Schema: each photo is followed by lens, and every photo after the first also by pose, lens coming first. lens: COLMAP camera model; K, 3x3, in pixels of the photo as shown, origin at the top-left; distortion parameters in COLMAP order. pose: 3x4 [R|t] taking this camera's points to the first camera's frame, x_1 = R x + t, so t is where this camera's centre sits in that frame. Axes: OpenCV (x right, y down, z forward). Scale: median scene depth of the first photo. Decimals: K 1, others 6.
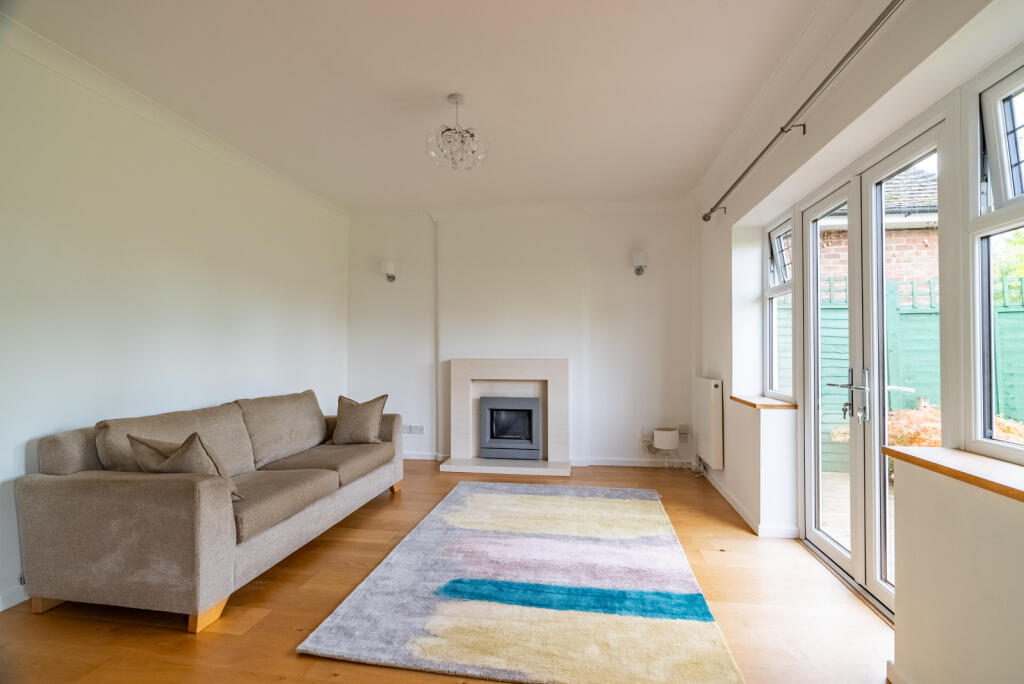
lens RADIAL K [[466.6, 0, 515.0], [0, 466.6, 344.9], [0, 0, 1]] dist [-0.000741, 0.000033]
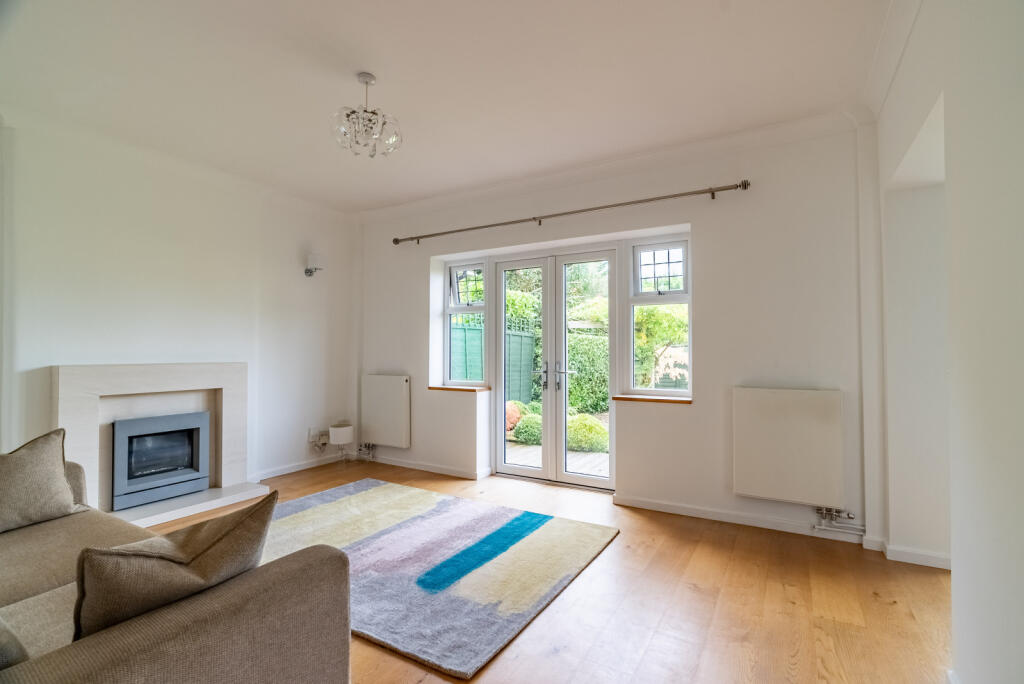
lens RADIAL K [[466.6, 0, 515.0], [0, 466.6, 344.9], [0, 0, 1]] dist [-0.000741, 0.000033]
pose [[0.377179, 0.014387, 0.926029, -0.667322], [-0.010613, 0.999881, -0.011212, 0.004118], [-0.926080, -0.005599, 0.377286, 0.293274]]
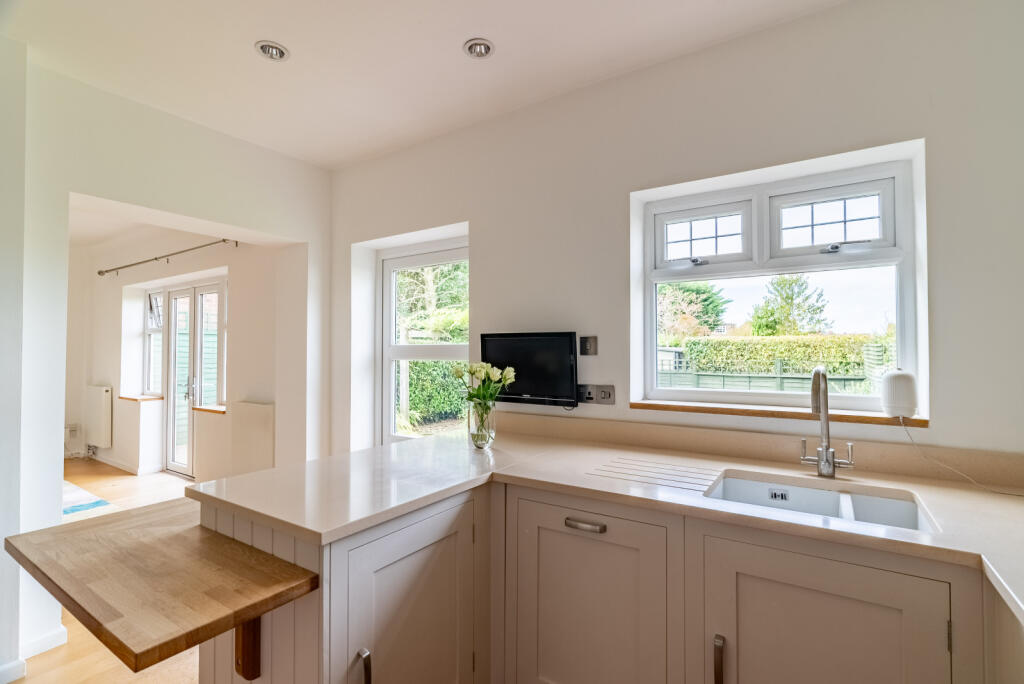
lens RADIAL K [[466.6, 0, 515.0], [0, 466.6, 344.9], [0, 0, 1]] dist [-0.000741, 0.000033]
pose [[0.405563, 0.017432, 0.913901, -0.423655], [-0.012428, 0.999831, -0.013556, -0.057175], [-0.913982, -0.005860, 0.405711, -0.831029]]
